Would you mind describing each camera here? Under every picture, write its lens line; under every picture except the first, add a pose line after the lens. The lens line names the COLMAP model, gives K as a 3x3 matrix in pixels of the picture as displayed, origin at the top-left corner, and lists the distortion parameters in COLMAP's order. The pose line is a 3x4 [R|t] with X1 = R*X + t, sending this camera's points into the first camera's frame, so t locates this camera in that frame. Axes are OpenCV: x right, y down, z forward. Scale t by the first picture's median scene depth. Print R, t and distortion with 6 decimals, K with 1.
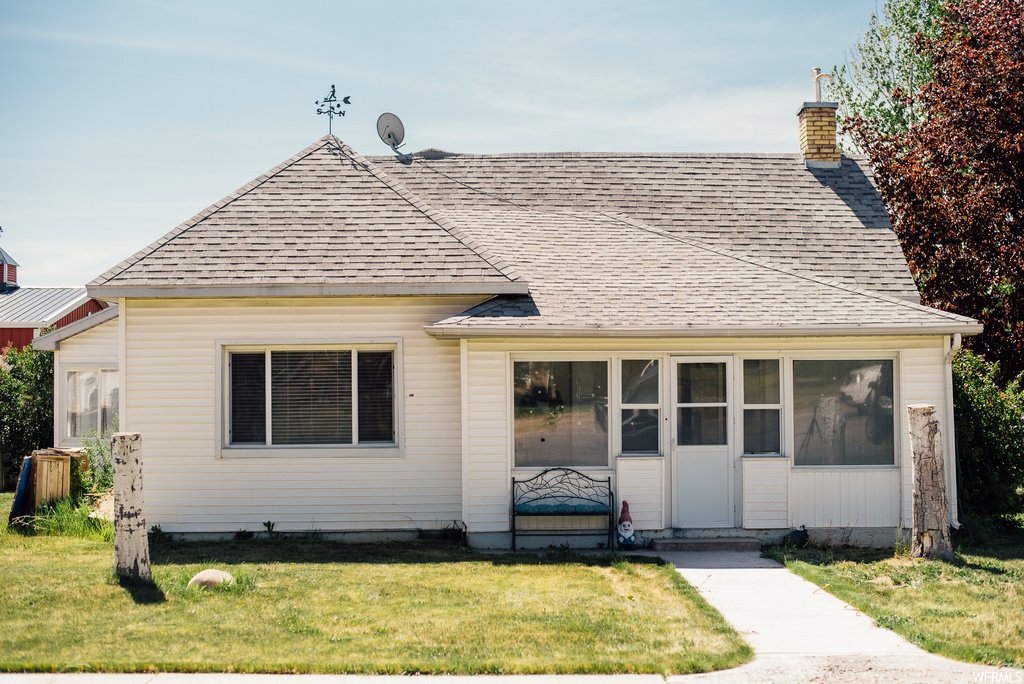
lens RADIAL K [[1506.0, 0, 512.0], [0, 1506.0, 343.6], [0, 0, 1]] dist [-0.078217, 0.000000]
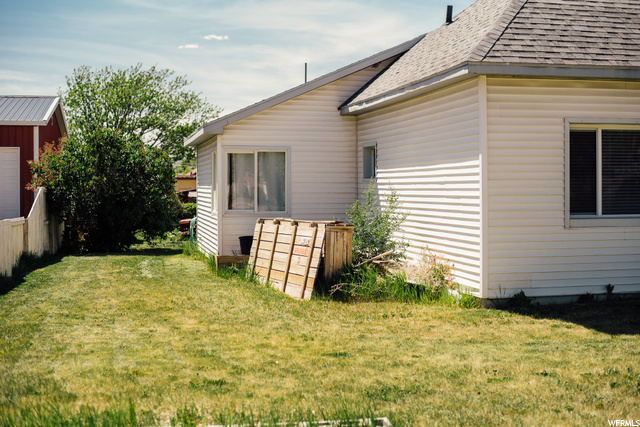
lens RADIAL K [[941.2, 0, 319.9], [0, 941.2, 211.0], [0, 0, 1]] dist [-0.078217, 0.000000]
pose [[0.975049, 0.000962, 0.221986, -0.514357], [-0.013195, 0.998474, 0.053632, 0.030493], [-0.221596, -0.055223, 0.973574, 0.379358]]
